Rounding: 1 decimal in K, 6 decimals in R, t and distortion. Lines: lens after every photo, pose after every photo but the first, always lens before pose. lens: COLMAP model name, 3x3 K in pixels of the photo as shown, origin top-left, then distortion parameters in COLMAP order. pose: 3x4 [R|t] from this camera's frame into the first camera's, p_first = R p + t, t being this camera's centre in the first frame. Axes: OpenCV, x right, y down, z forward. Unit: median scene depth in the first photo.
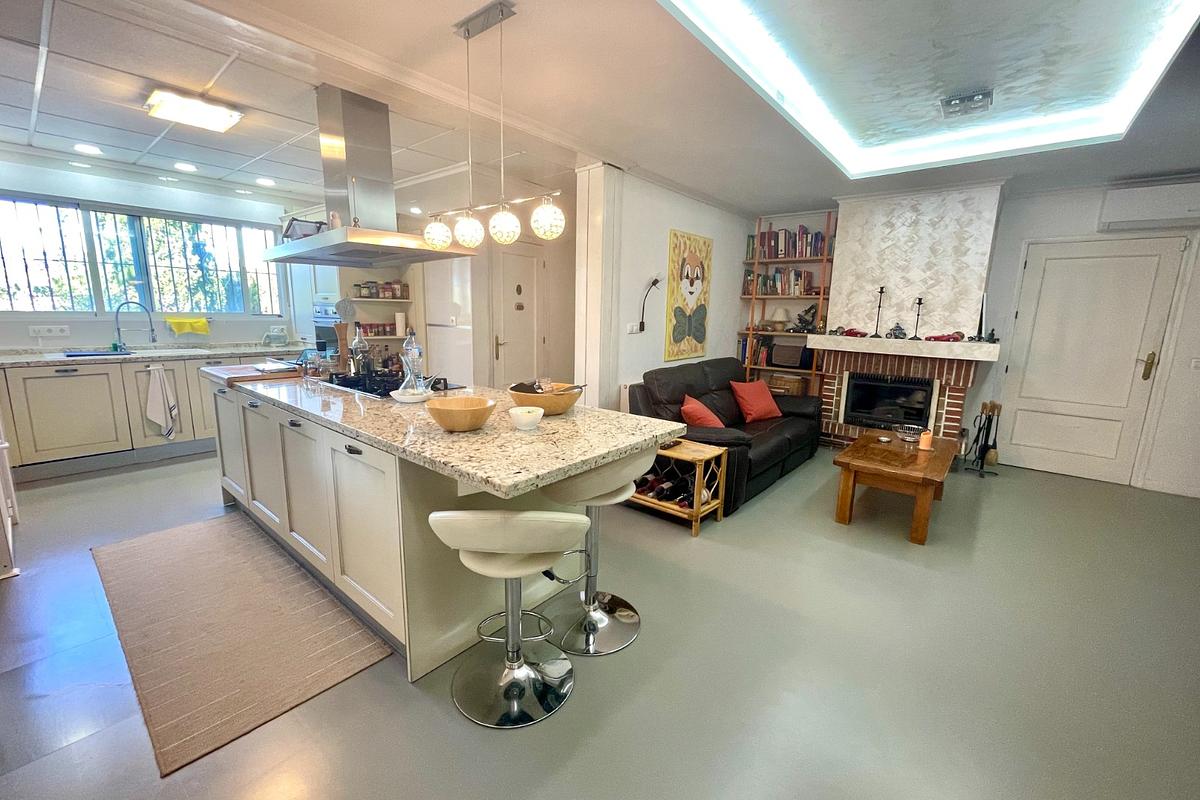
lens RADIAL K [[486.3, 0, 597.8], [0, 486.3, 397.5], [0, 0, 1]] dist [-0.001606, 0.001214]
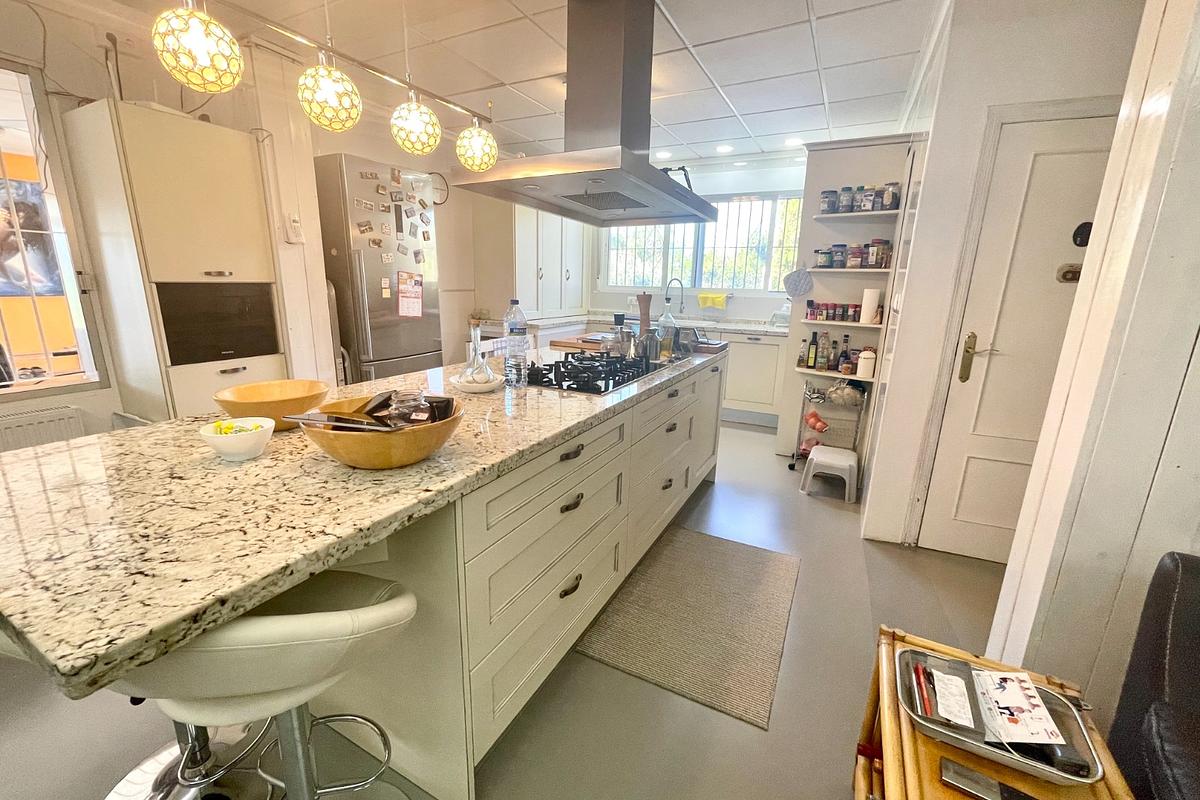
lens RADIAL K [[486.3, 0, 597.6], [0, 486.3, 400.7], [0, 0, 1]] dist [-0.001606, 0.001214]
pose [[0.220216, 0.217260, -0.950948, 0.187350], [-0.193617, 0.965219, 0.175683, -0.071000], [0.956042, 0.145432, 0.254622, 0.498090]]
